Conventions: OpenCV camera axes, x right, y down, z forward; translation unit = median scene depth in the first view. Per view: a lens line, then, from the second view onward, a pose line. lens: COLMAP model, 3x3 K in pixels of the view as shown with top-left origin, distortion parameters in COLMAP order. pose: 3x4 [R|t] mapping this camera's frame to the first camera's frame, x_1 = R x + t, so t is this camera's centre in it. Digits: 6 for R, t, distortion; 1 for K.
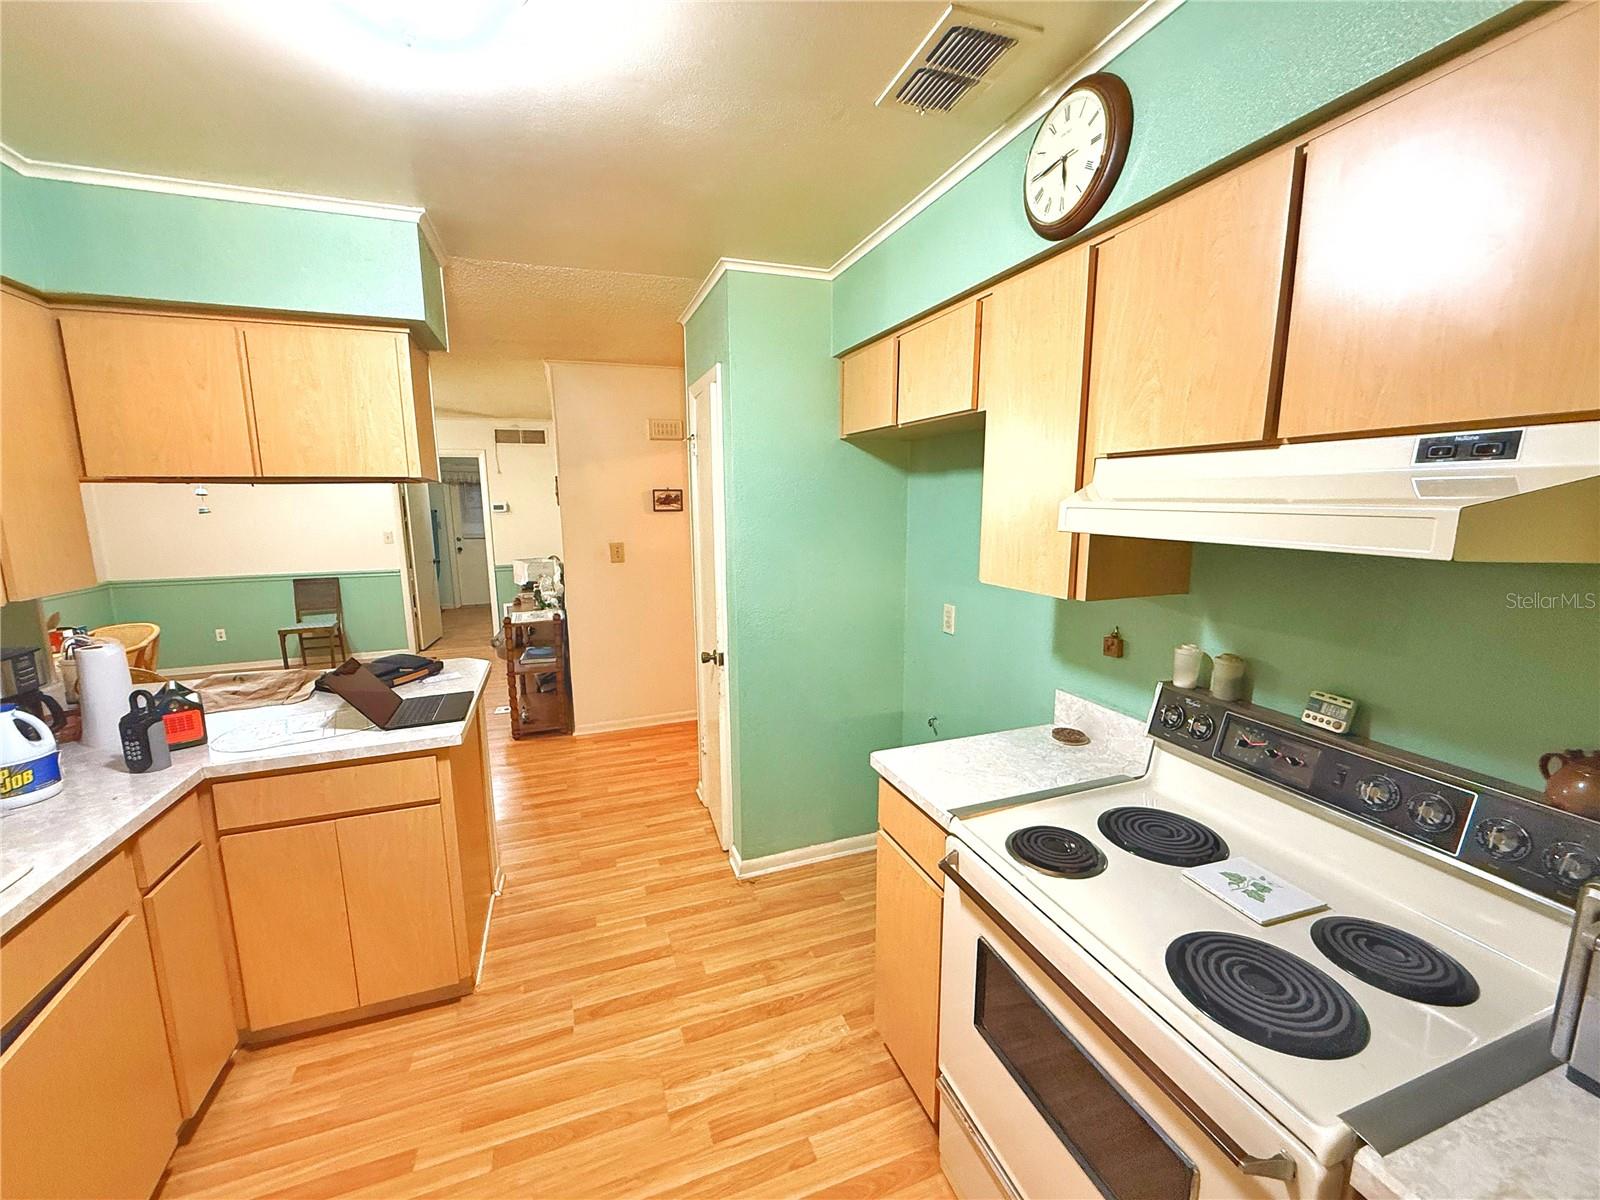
lens RADIAL K [[632.3, 0, 800.0], [0, 632.3, 600.0], [0, 0, 1]] dist [-0.000710, -0.000068]
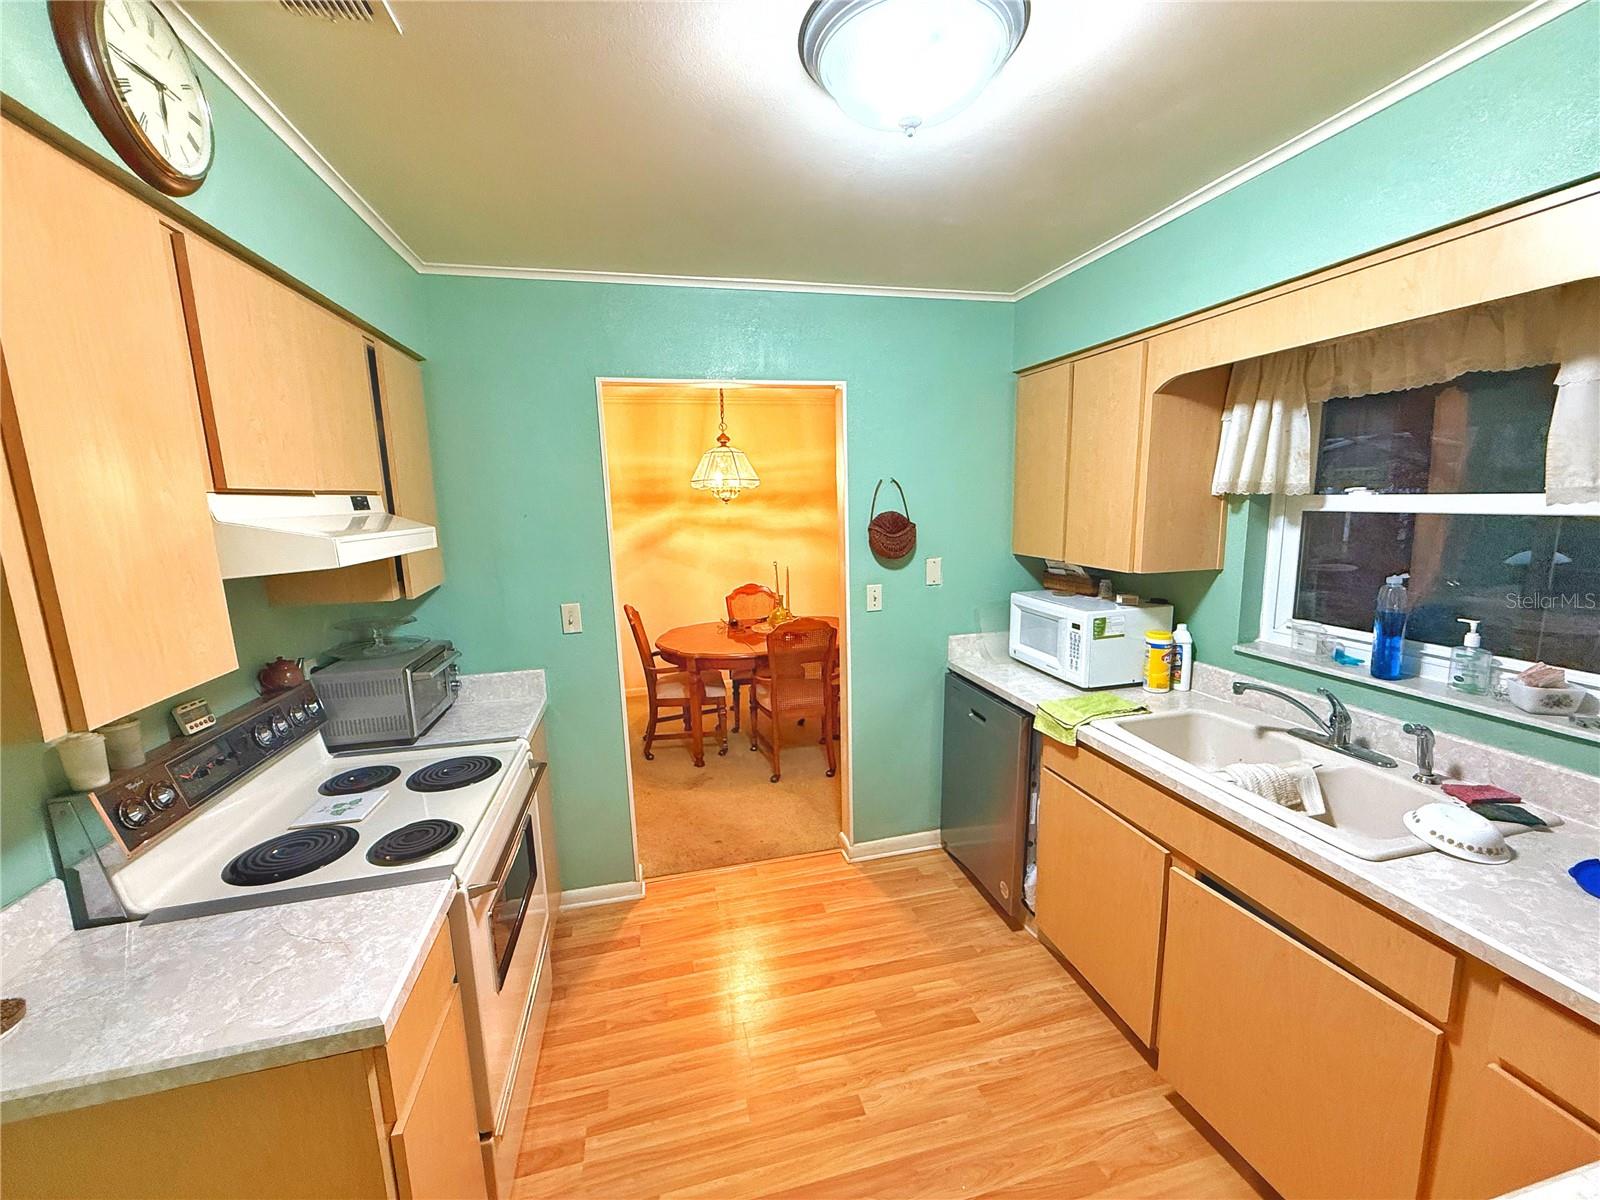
lens RADIAL K [[632.3, 0, 800.0], [0, 632.3, 600.0], [0, 0, 1]] dist [-0.000710, -0.000068]
pose [[-0.993035, 0.018653, 0.116334, -0.432695], [0.055189, 0.946008, 0.319409, -0.347720], [-0.104095, 0.323605, -0.940449, 1.938225]]
